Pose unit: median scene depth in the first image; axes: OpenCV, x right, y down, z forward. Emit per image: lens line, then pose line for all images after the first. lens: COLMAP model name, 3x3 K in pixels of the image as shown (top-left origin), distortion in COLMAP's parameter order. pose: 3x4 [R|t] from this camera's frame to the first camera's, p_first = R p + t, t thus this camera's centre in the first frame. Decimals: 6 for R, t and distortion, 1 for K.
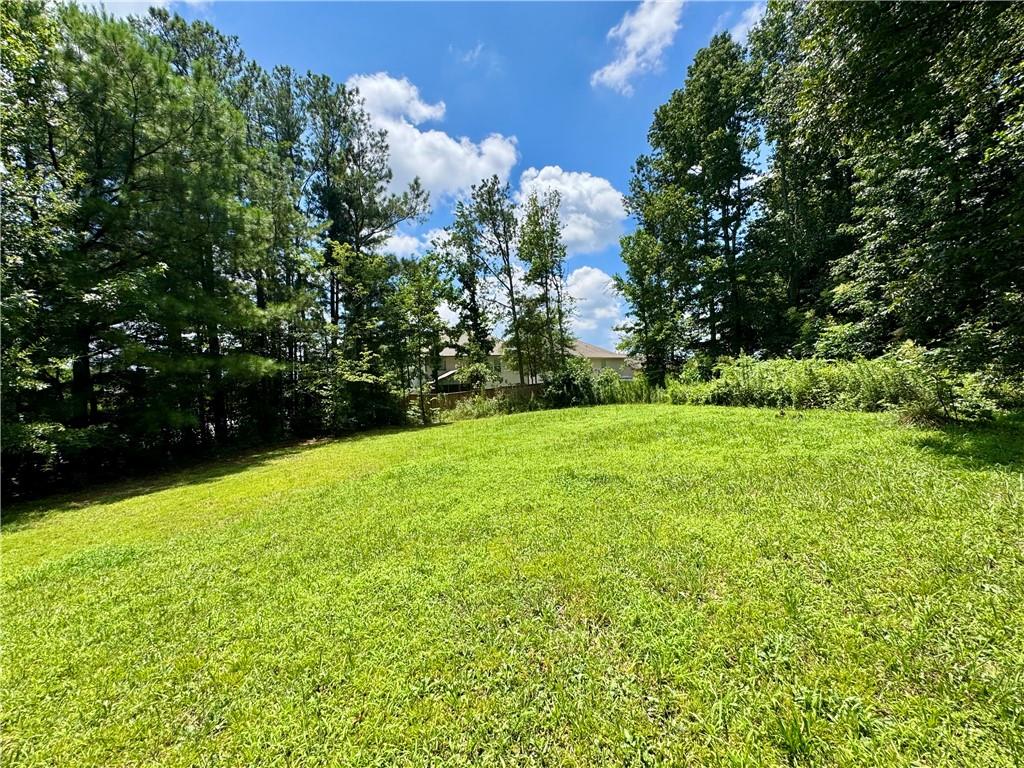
lens RADIAL K [[411.7, 0, 511.7], [0, 411.7, 382.0], [0, 0, 1]] dist [-0.000237, -0.000010]
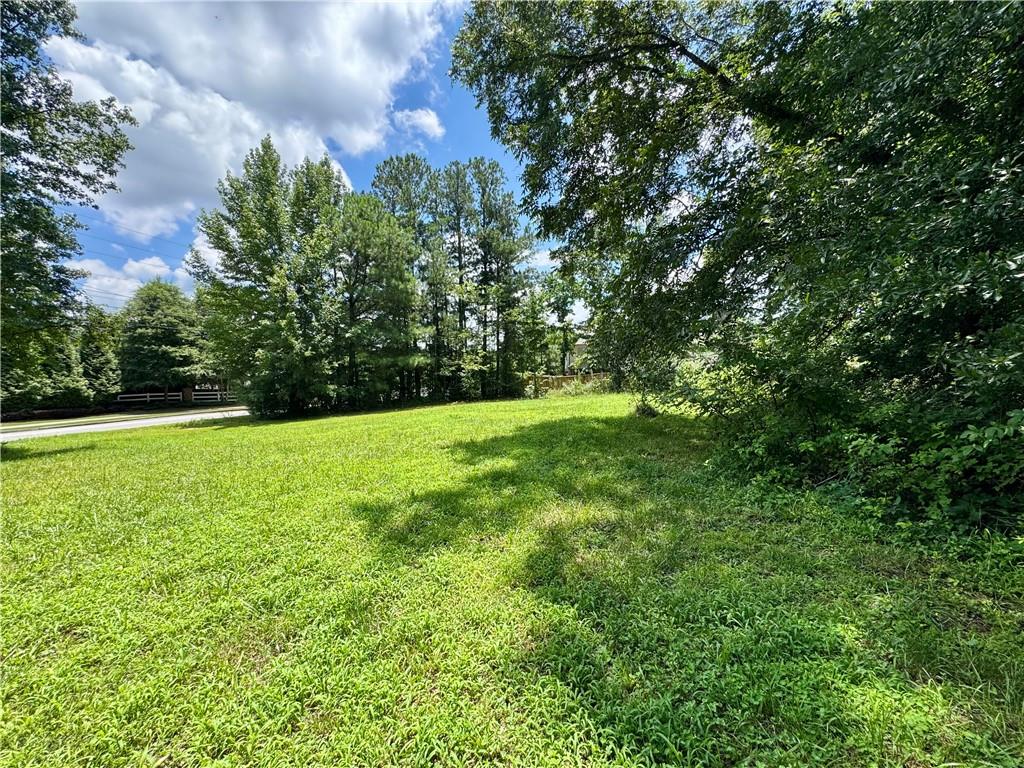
lens RADIAL K [[411.7, 0, 512.4], [0, 411.7, 384.6], [0, 0, 1]] dist [-0.000237, -0.000010]
pose [[0.870040, 0.058240, -0.489529, 0.626776], [-0.026094, 0.997046, 0.072243, -0.066942], [0.492291, -0.050081, 0.868989, -0.398809]]
